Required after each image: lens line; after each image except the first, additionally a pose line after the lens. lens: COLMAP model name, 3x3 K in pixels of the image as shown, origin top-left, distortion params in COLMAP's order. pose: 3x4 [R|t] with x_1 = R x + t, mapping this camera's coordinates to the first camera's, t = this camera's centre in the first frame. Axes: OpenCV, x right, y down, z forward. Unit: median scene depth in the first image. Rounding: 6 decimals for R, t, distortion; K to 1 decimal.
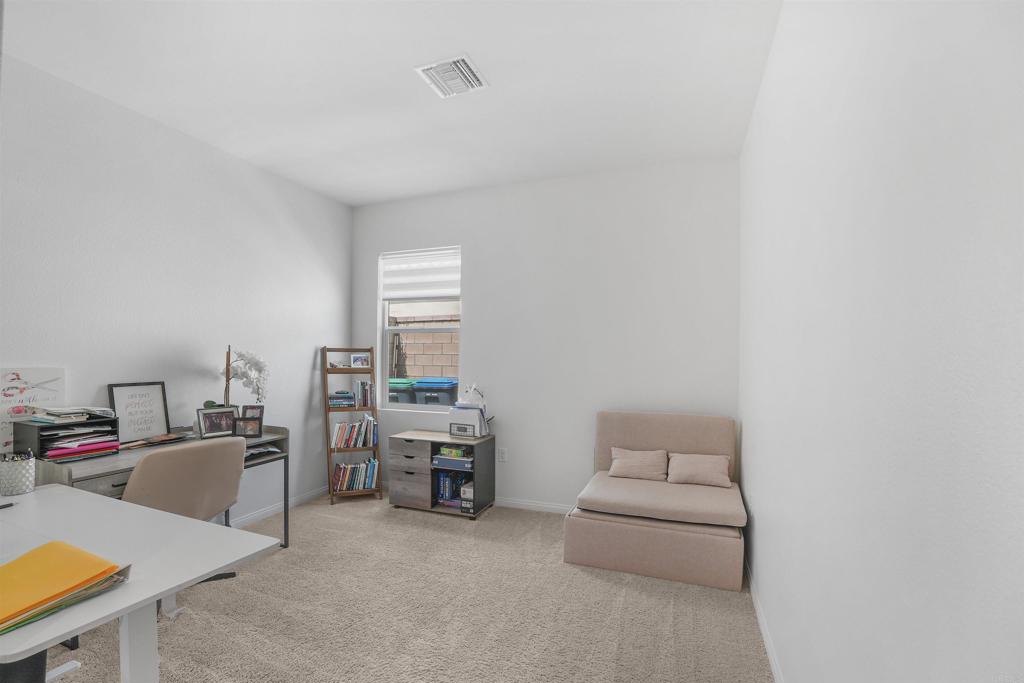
lens RADIAL K [[453.7, 0, 515.9], [0, 453.7, 348.3], [0, 0, 1]] dist [-0.000488, 0.003960]
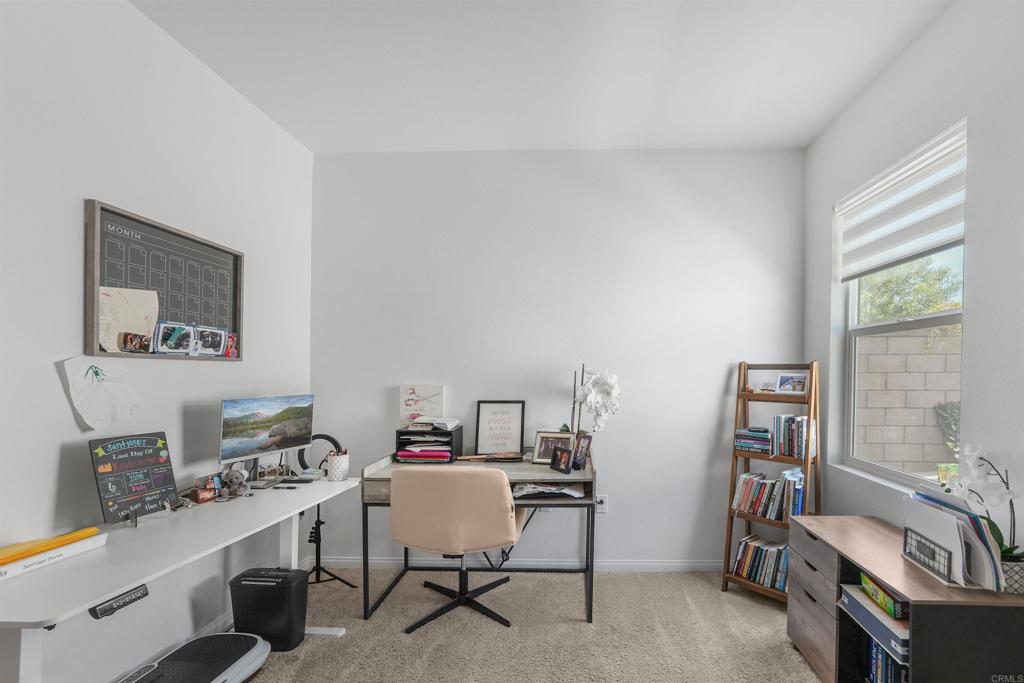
lens RADIAL K [[453.7, 0, 606.3], [0, 453.7, 375.9], [0, 0, 1]] dist [-0.000488, 0.003960]
pose [[0.337143, 0.002698, -0.941450, 0.177760], [0.015989, 0.999835, 0.008591, 0.007985], [0.941318, -0.017950, 0.337044, 0.581118]]
